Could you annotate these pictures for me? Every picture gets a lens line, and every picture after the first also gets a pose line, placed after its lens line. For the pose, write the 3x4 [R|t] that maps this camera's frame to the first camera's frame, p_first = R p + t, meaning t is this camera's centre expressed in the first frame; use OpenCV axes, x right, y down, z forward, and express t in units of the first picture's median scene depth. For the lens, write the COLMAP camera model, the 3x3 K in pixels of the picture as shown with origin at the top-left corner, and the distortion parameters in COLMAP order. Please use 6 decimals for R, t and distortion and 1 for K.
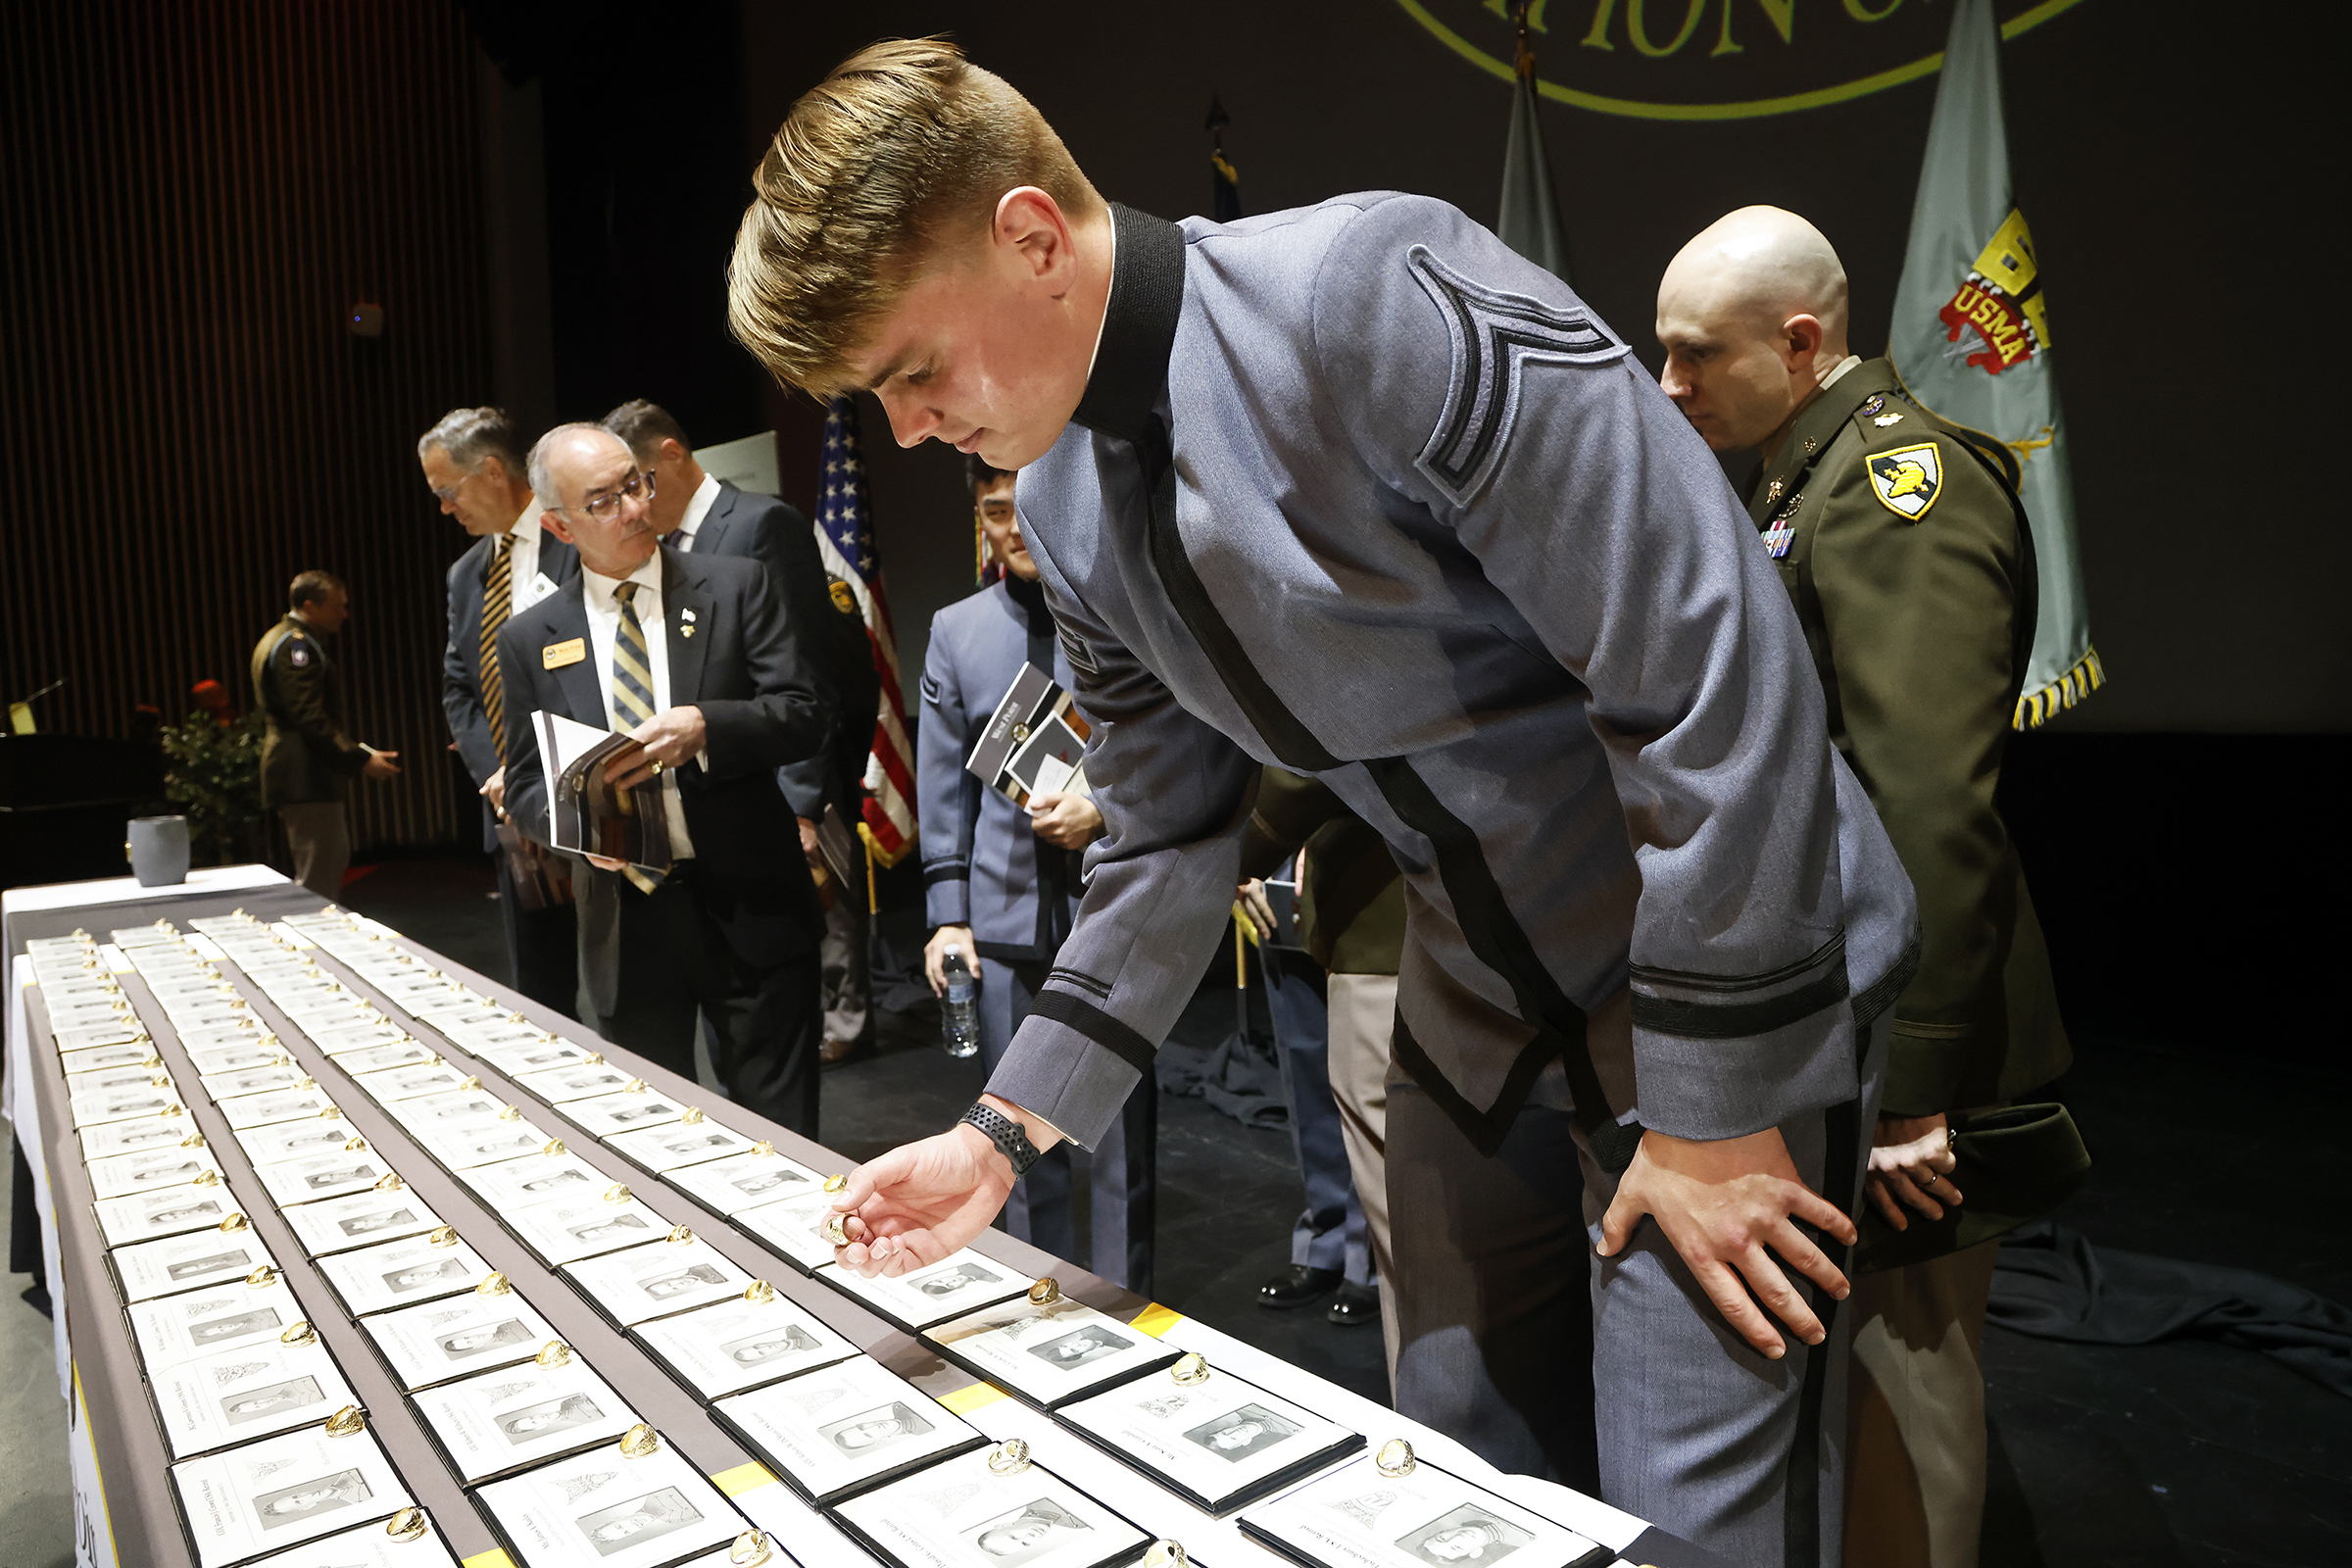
lens RADIAL K [[1582.4, 0, 1175.3], [0, 1582.4, 783.4], [0, 0, 1]] dist [-0.040610, -0.001877]
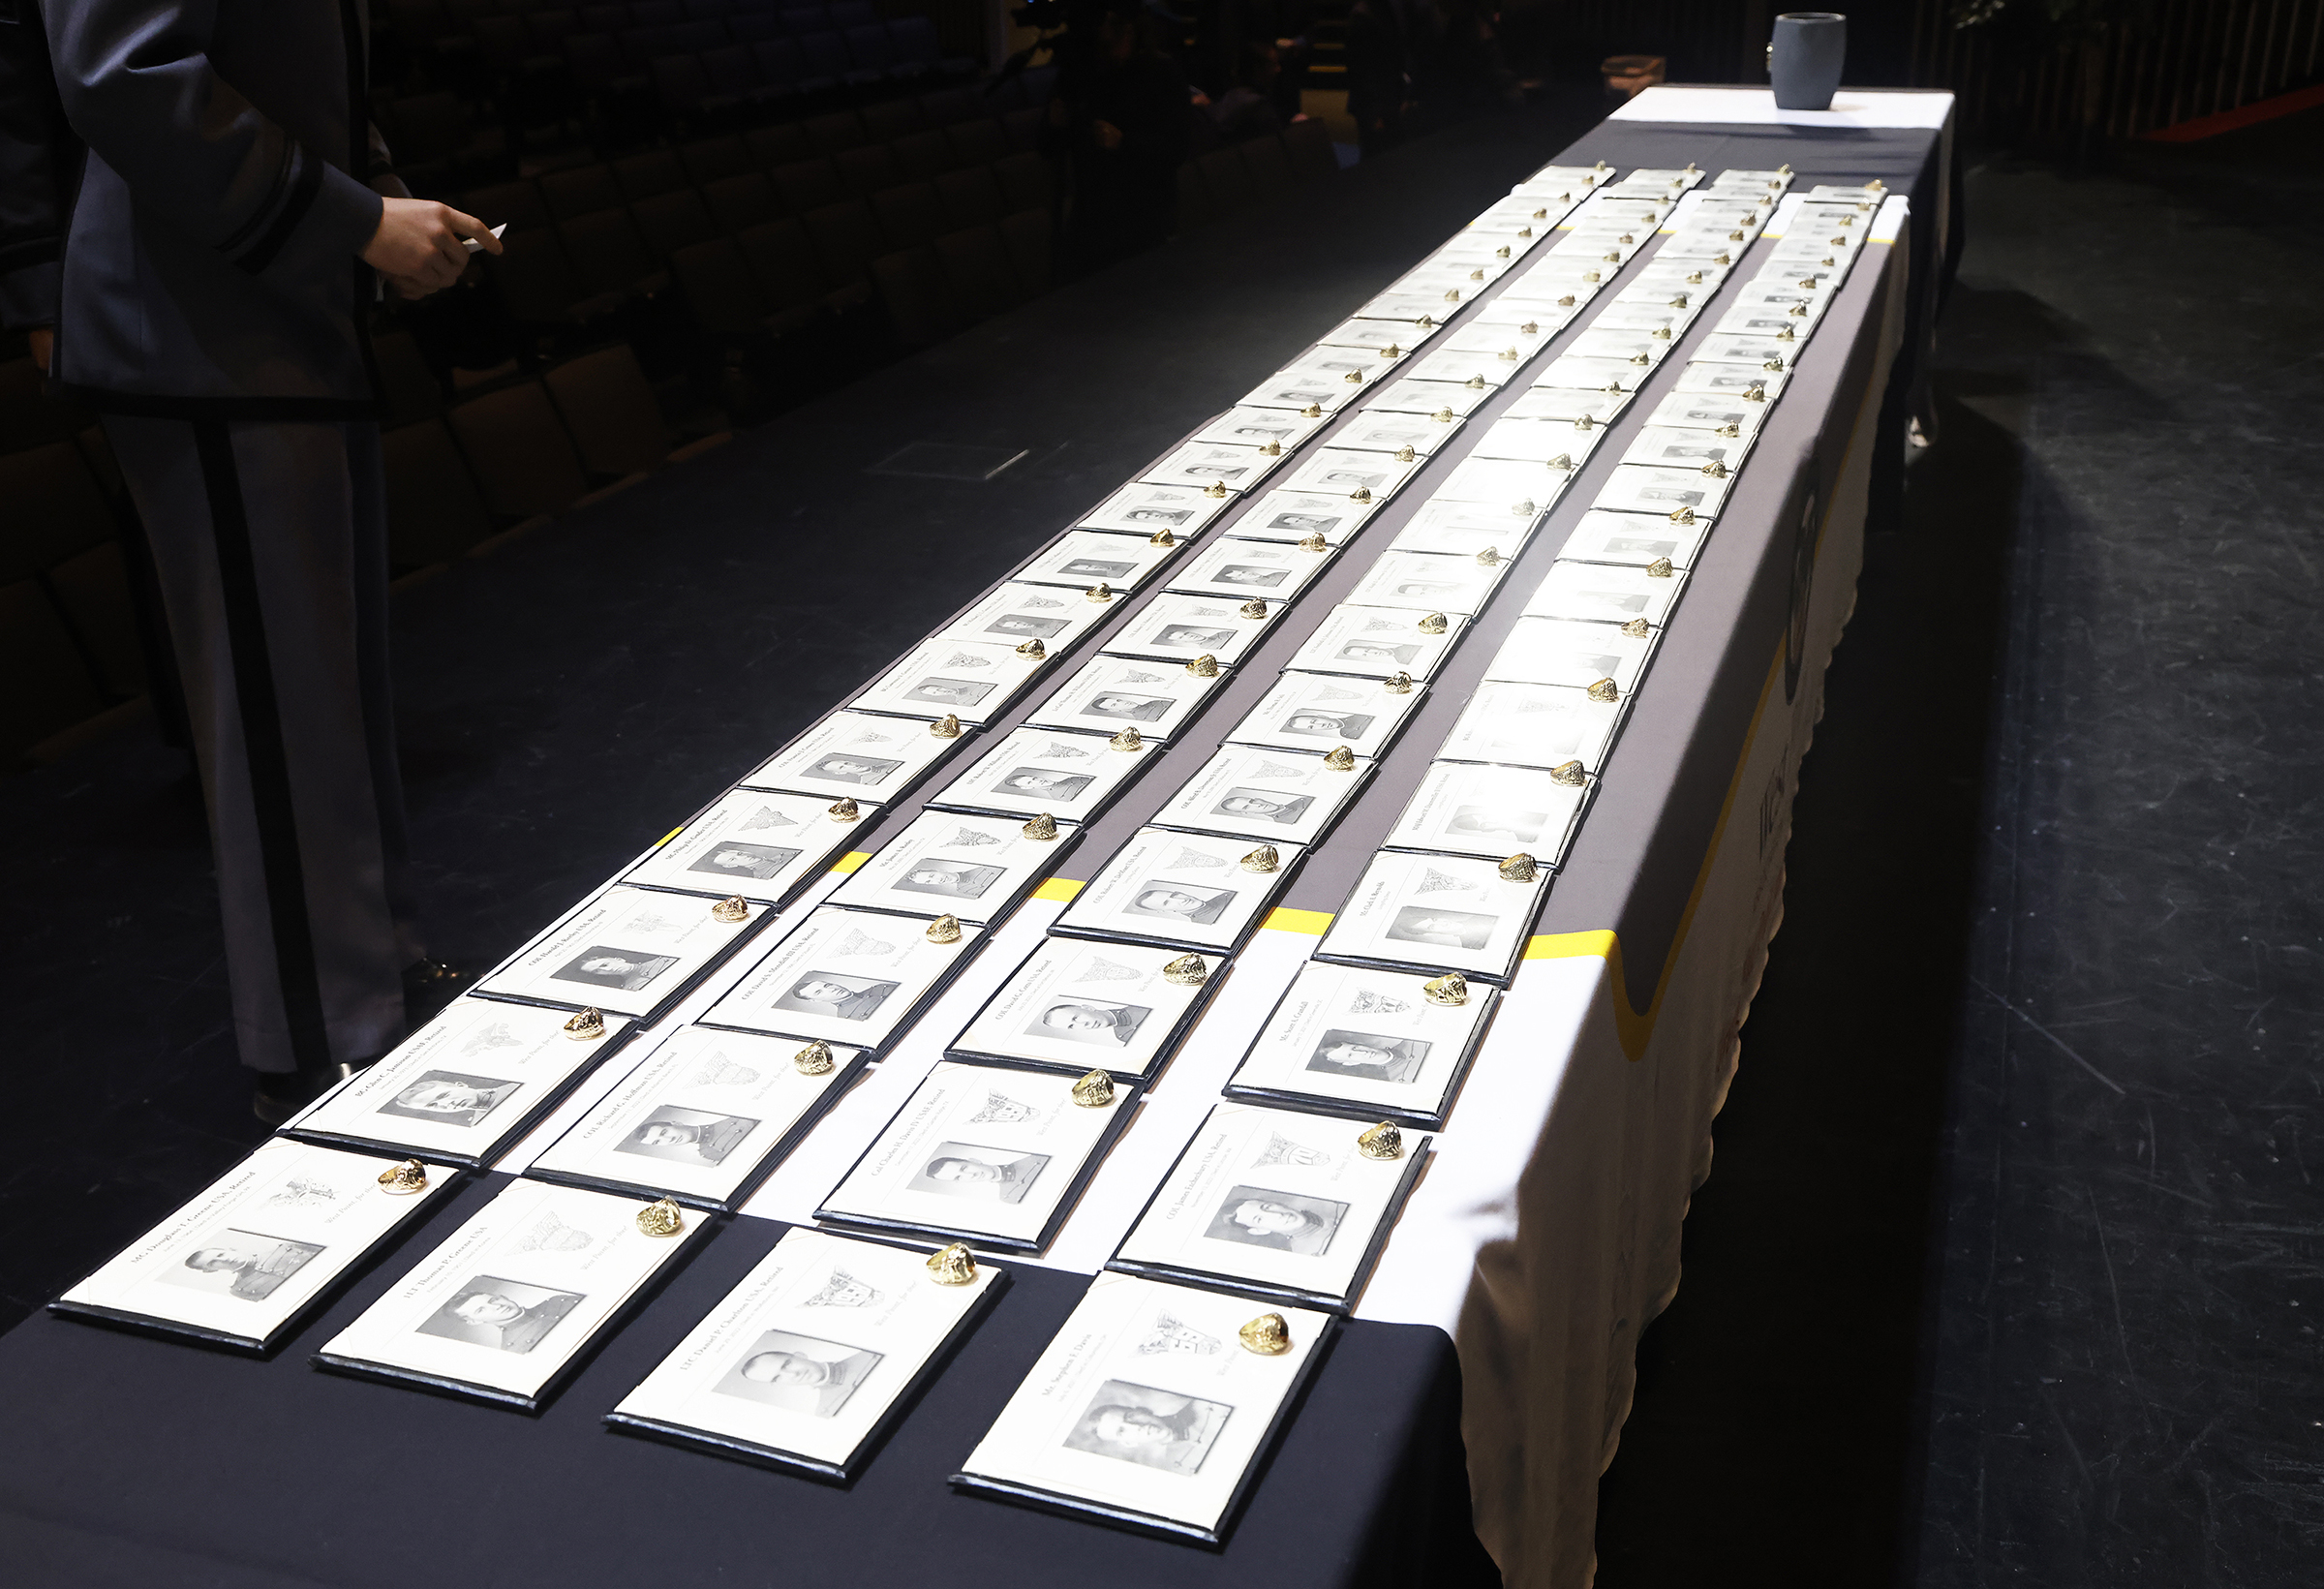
lens RADIAL K [[2480.7, 0, 1162.9], [0, 2480.7, 793.9], [0, 0, 1]] dist [0.017061, 0.000000]
pose [[0.547928, 0.349189, -0.760159, 0.723822], [-0.074012, 0.925383, 0.371738, -0.172594], [0.833245, -0.147425, 0.532887, 0.129387]]
